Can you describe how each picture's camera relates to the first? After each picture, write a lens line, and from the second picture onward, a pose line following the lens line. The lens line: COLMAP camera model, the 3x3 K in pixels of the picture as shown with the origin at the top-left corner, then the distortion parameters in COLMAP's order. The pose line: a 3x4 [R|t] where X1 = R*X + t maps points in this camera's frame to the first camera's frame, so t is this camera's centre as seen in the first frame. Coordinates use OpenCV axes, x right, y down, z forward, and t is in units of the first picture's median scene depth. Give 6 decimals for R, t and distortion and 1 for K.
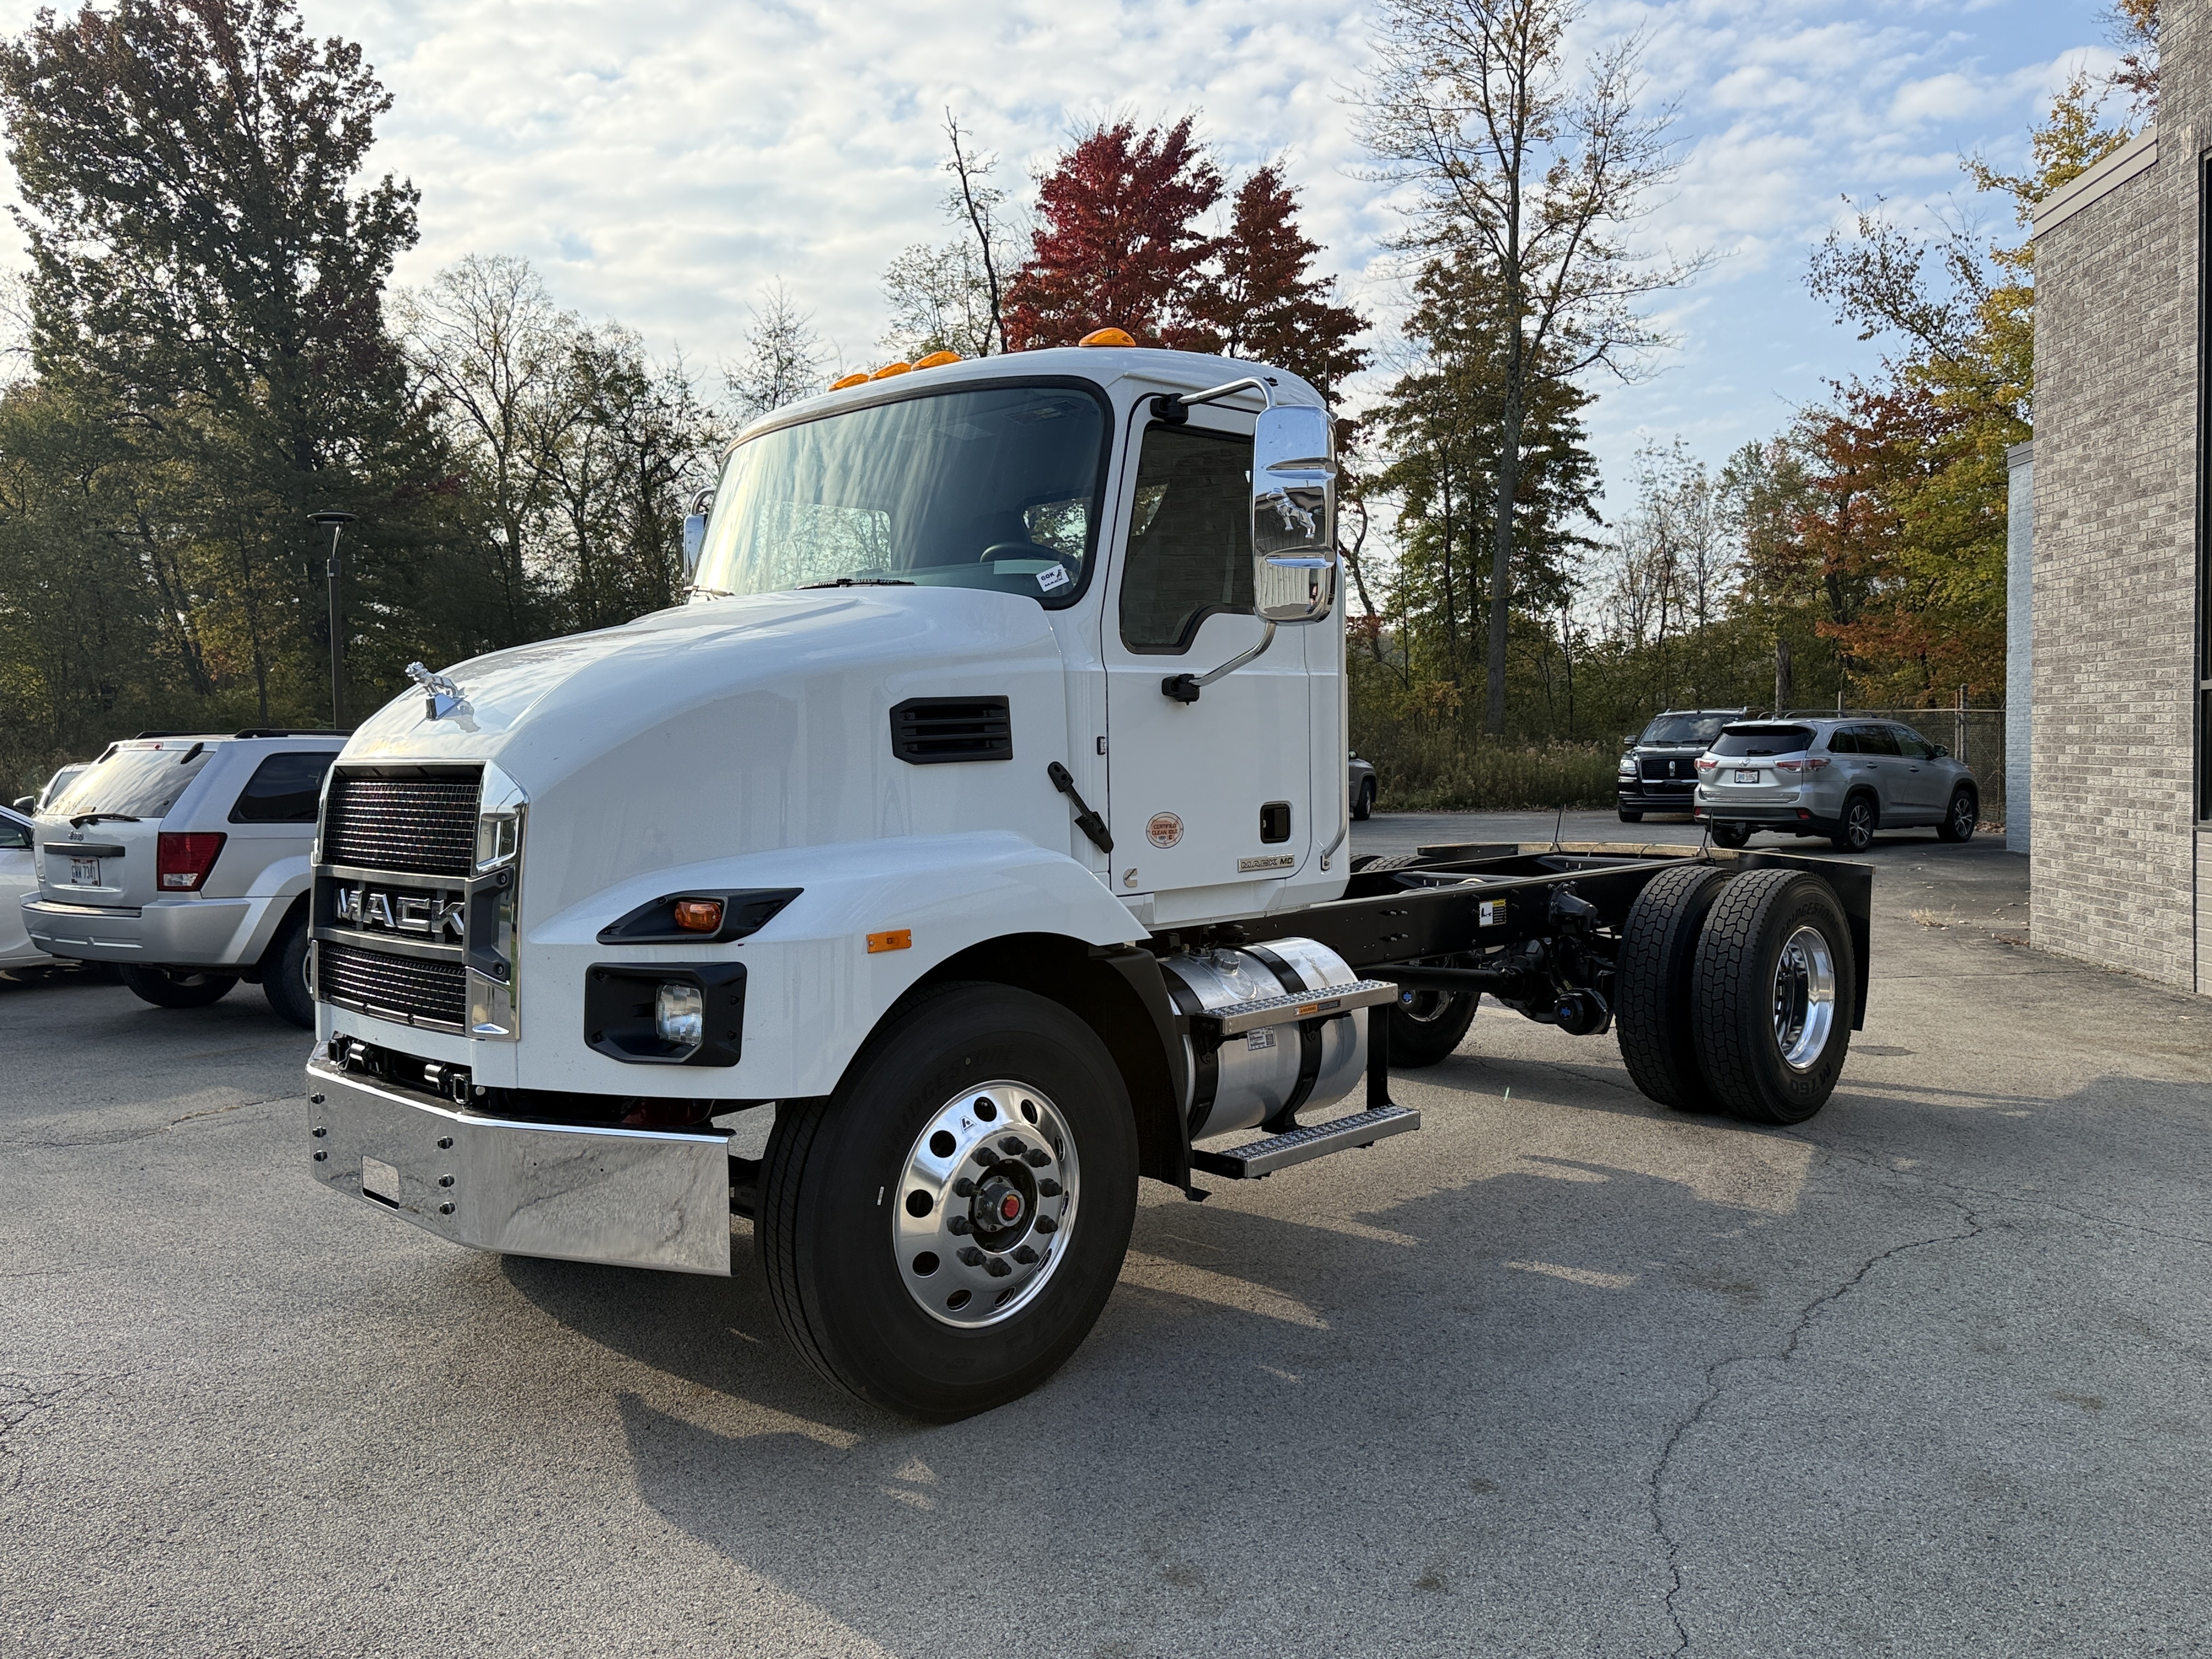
lens RADIAL K [[1728.6, 0, 1120.4], [0, 1728.6, 818.5], [0, 0, 1]] dist [0.085917, -0.090443]
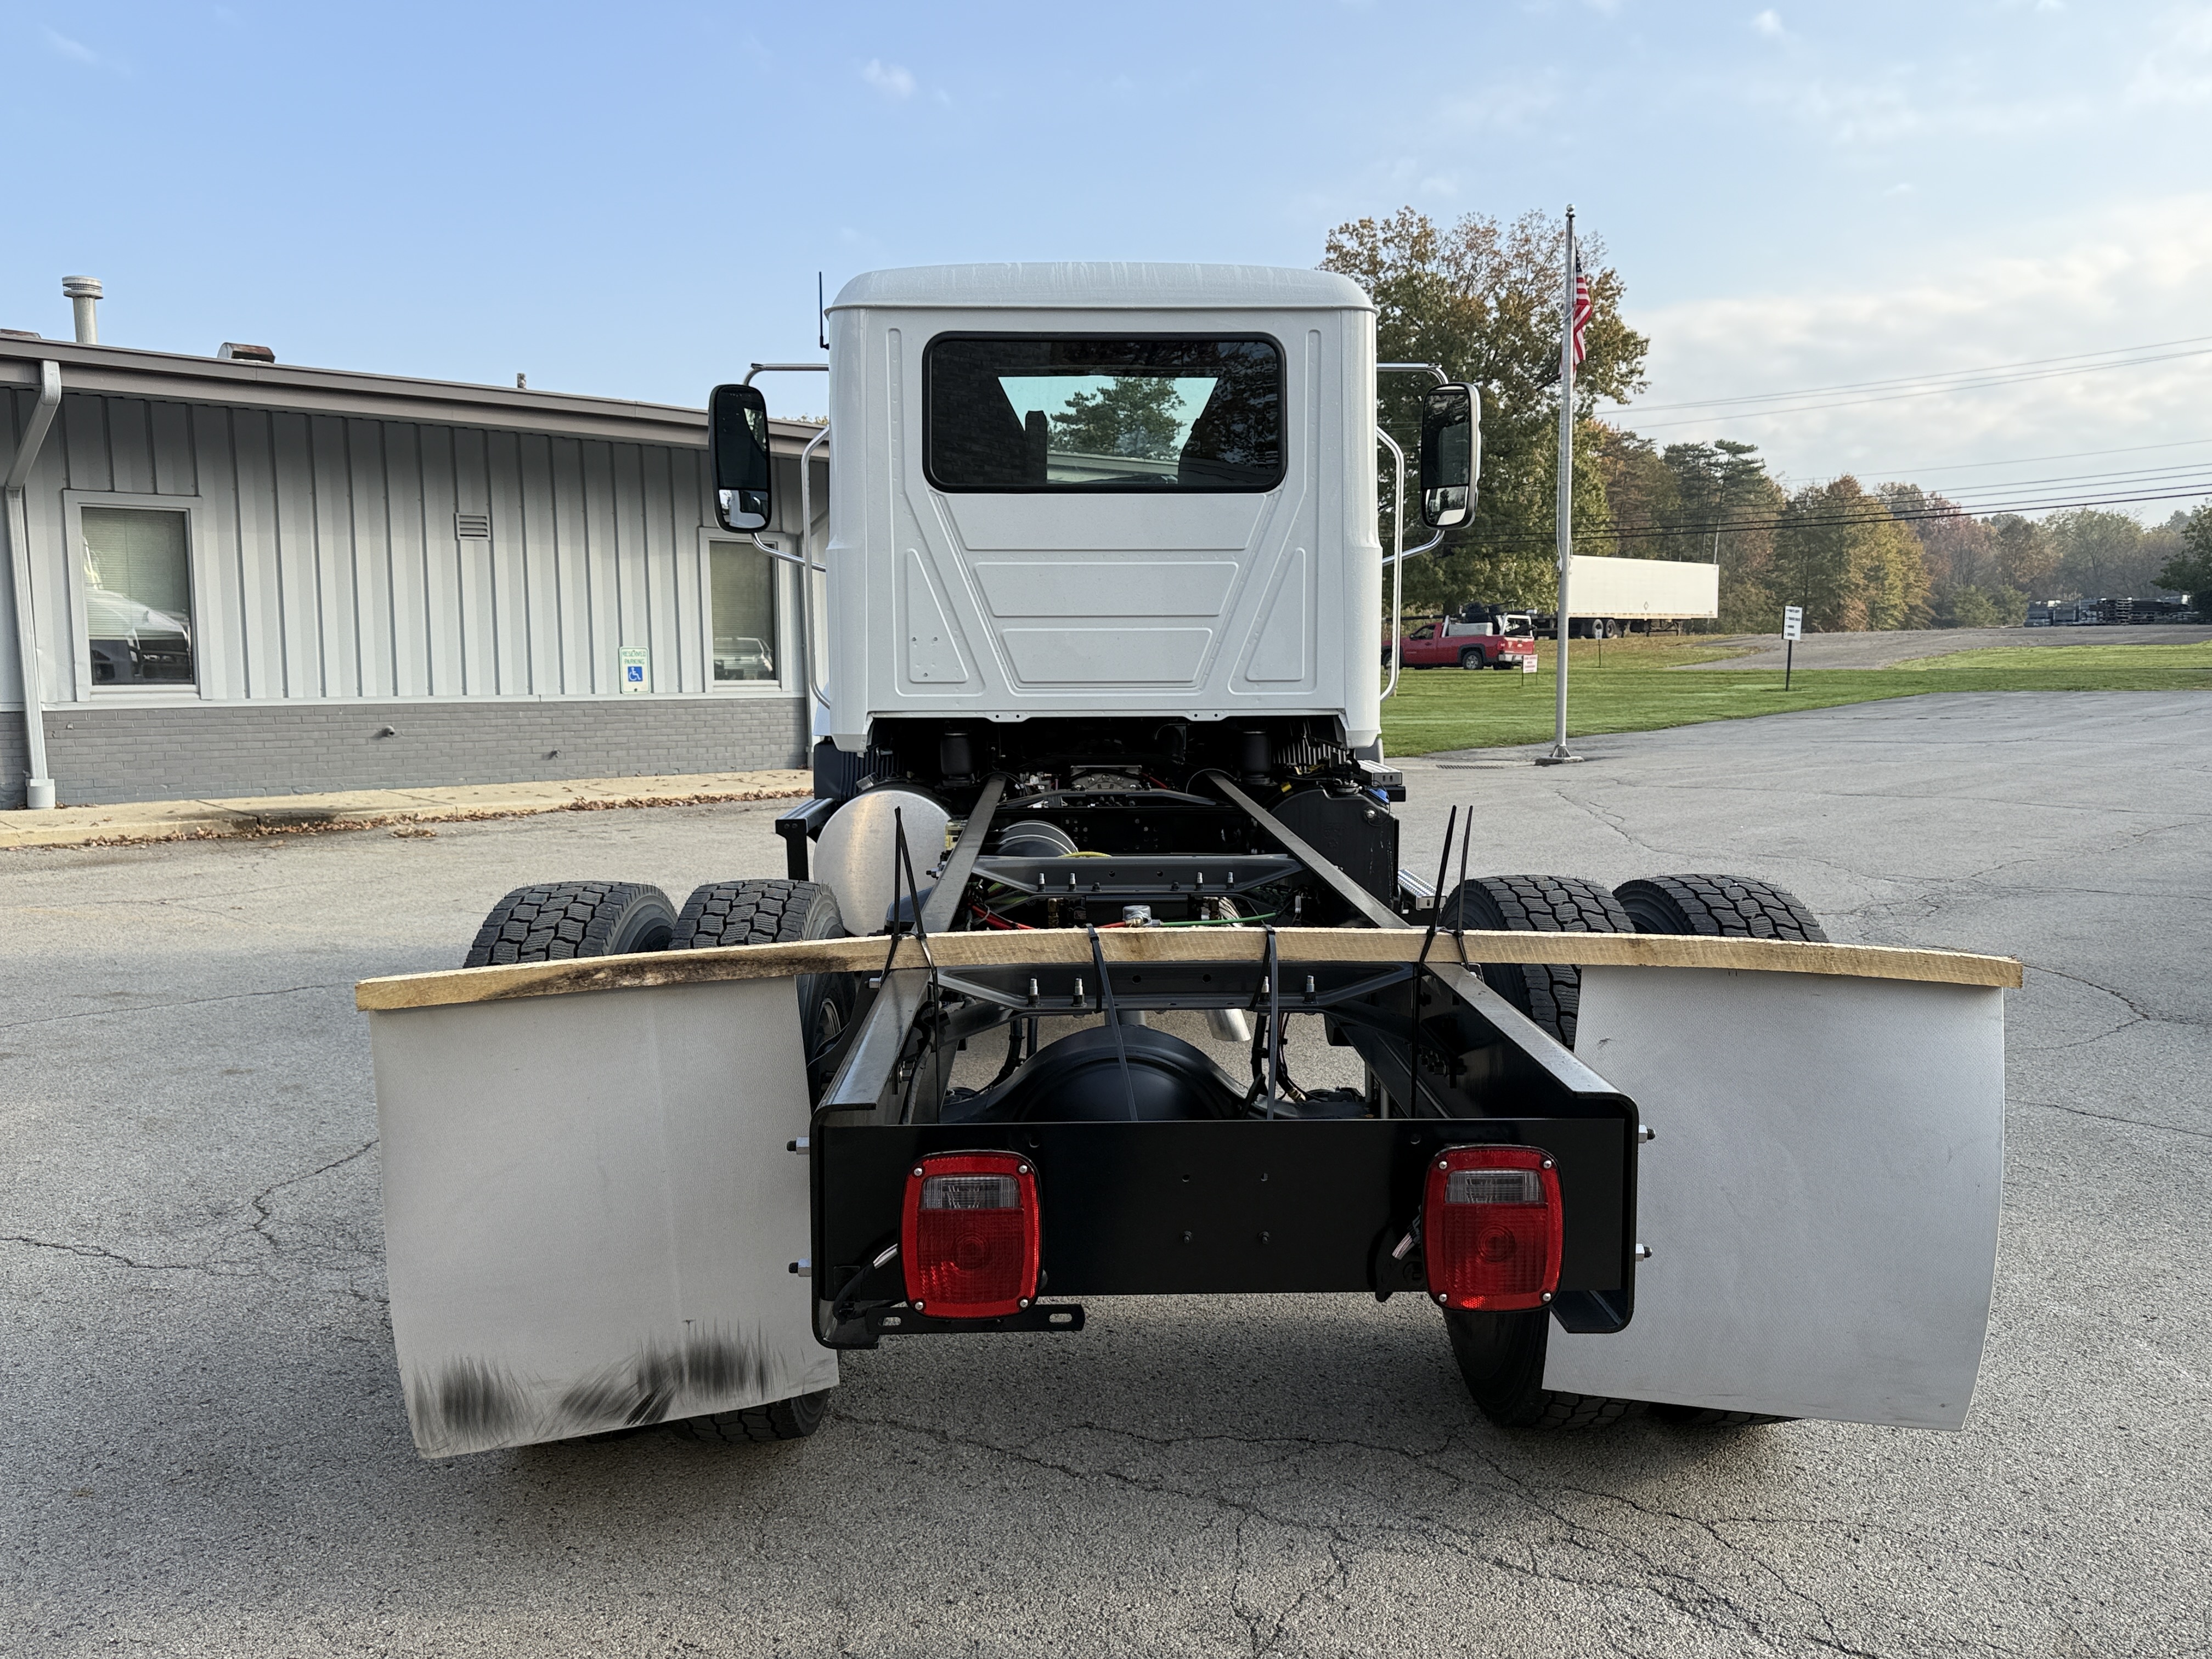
lens RADIAL K [[1693.4, 0, 1128.3], [0, 1693.4, 843.9], [0, 0, 1]] dist [0.042586, -0.052586]
pose [[-0.682844, 0.105727, -0.722873, 0.839186], [-0.017887, 0.986757, 0.161219, -0.078527], [0.730345, 0.123017, -0.671910, 1.980470]]
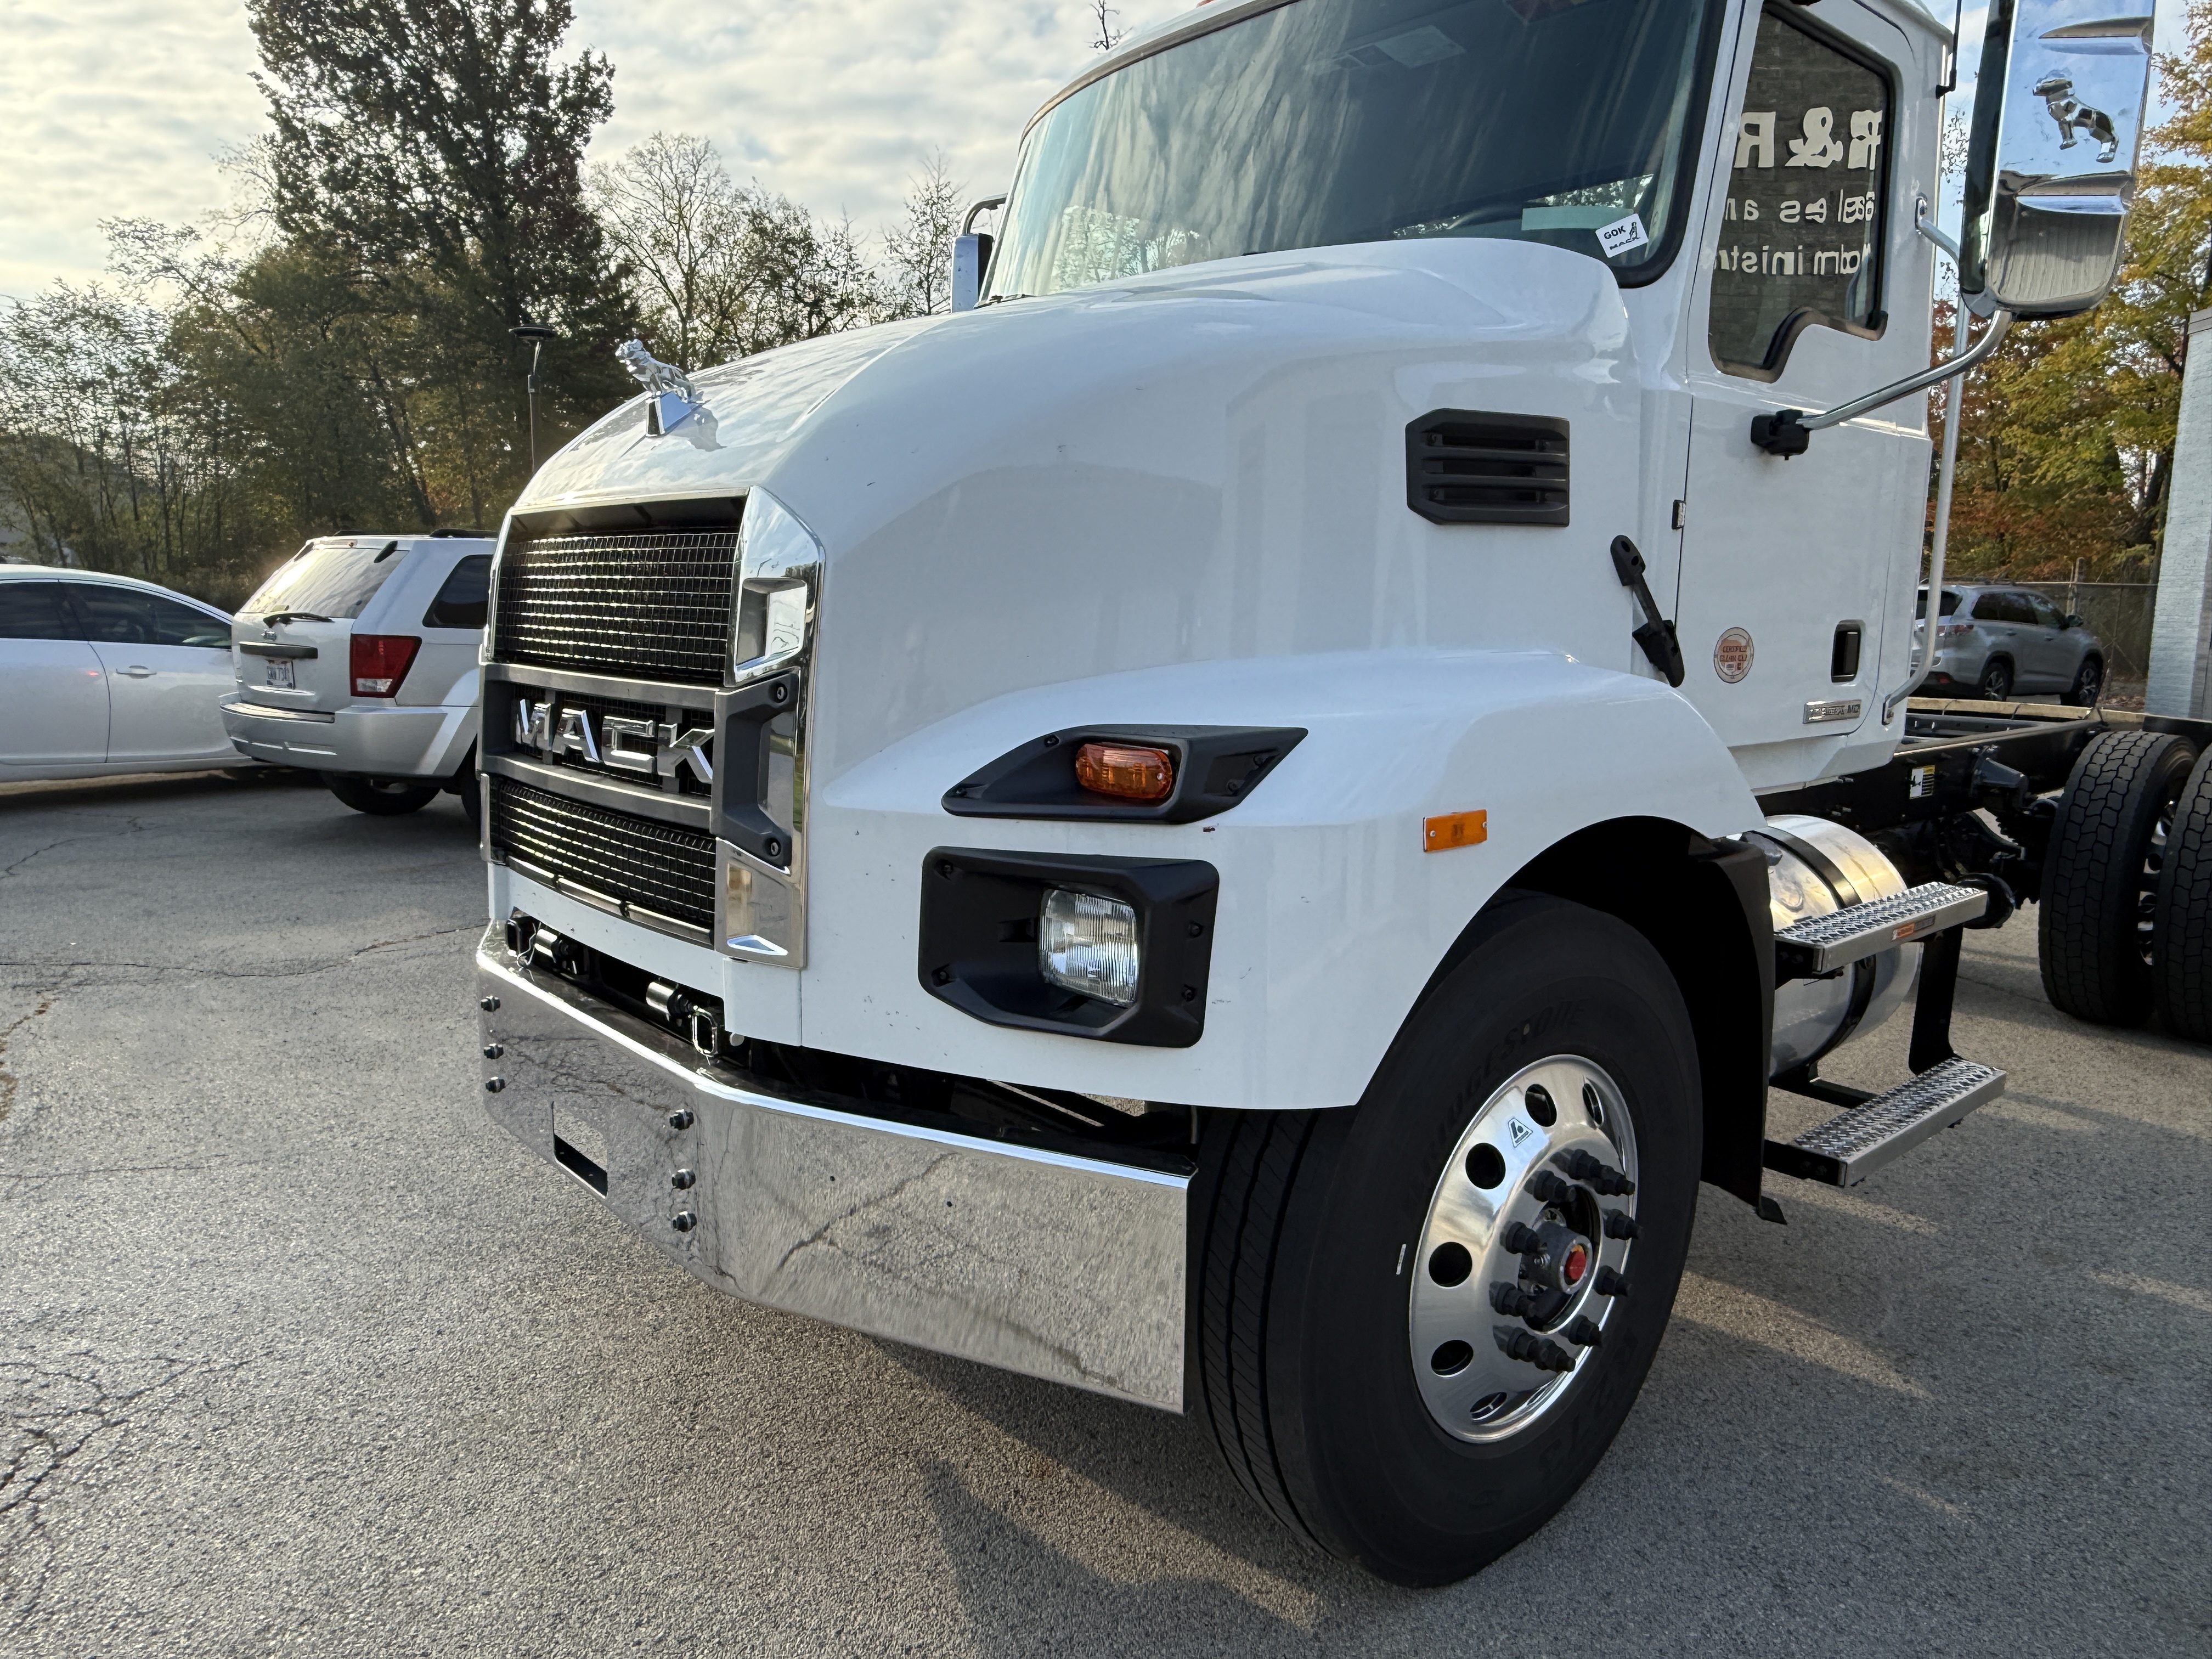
lens RADIAL K [[1500.3, 0, 1118.0], [0, 1500.3, 812.0], [0, 0, 1]] dist [0.024308, -0.008311]
pose [[0.997734, 0.039599, -0.054397, -0.159881], [-0.034046, 0.994458, 0.099473, 0.015389], [0.058035, -0.097395, 0.993552, 0.379848]]
